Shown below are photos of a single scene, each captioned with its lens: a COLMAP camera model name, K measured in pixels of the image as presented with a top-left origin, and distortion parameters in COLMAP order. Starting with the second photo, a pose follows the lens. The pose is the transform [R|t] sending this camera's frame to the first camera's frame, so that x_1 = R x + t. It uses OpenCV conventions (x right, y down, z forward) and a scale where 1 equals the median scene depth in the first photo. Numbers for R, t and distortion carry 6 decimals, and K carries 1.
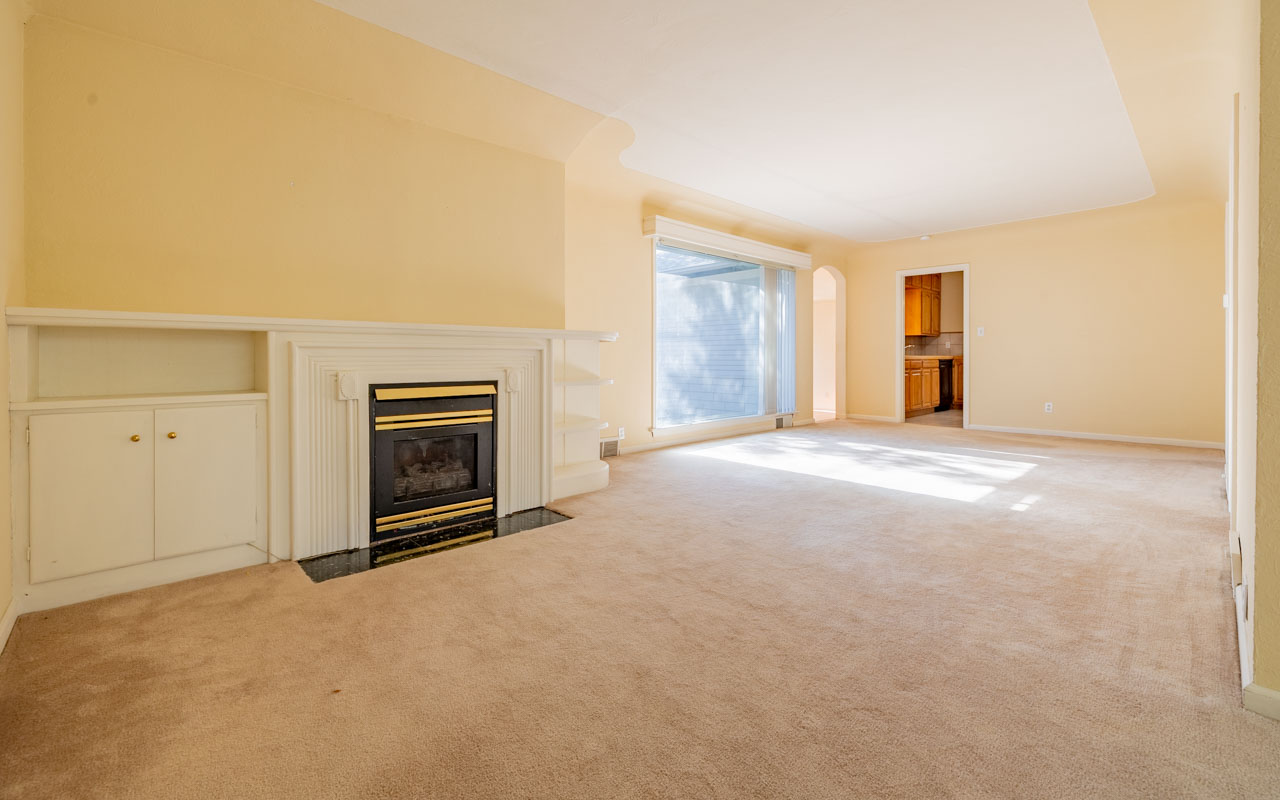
lens RADIAL K [[542.6, 0, 641.8], [0, 542.6, 373.4], [0, 0, 1]] dist [-0.003154, -0.000144]
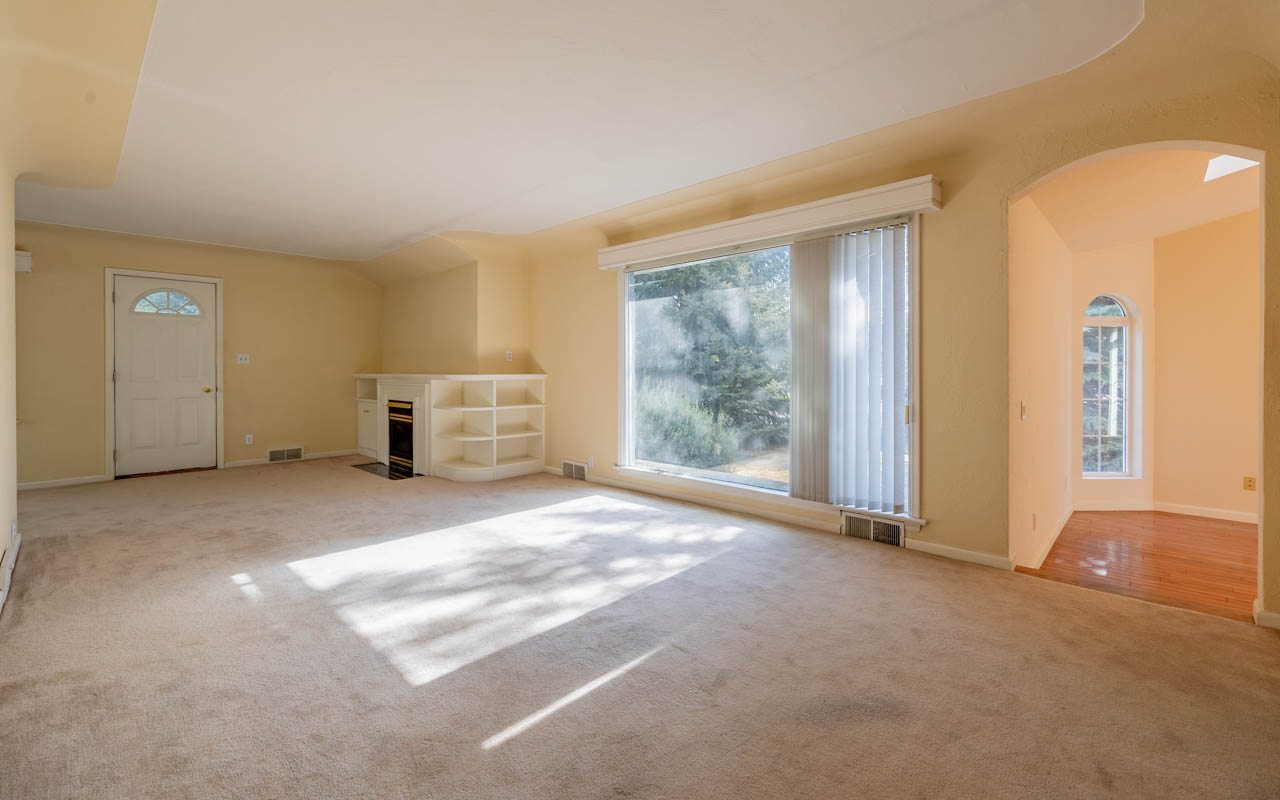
lens RADIAL K [[542.6, 0, 641.8], [0, 542.6, 373.4], [0, 0, 1]] dist [-0.003154, -0.000144]
pose [[0.049114, 0.007366, -0.998766, 1.742205], [-0.024253, 0.999687, 0.006181, -0.123908], [0.998499, 0.023920, 0.049277, 1.742997]]
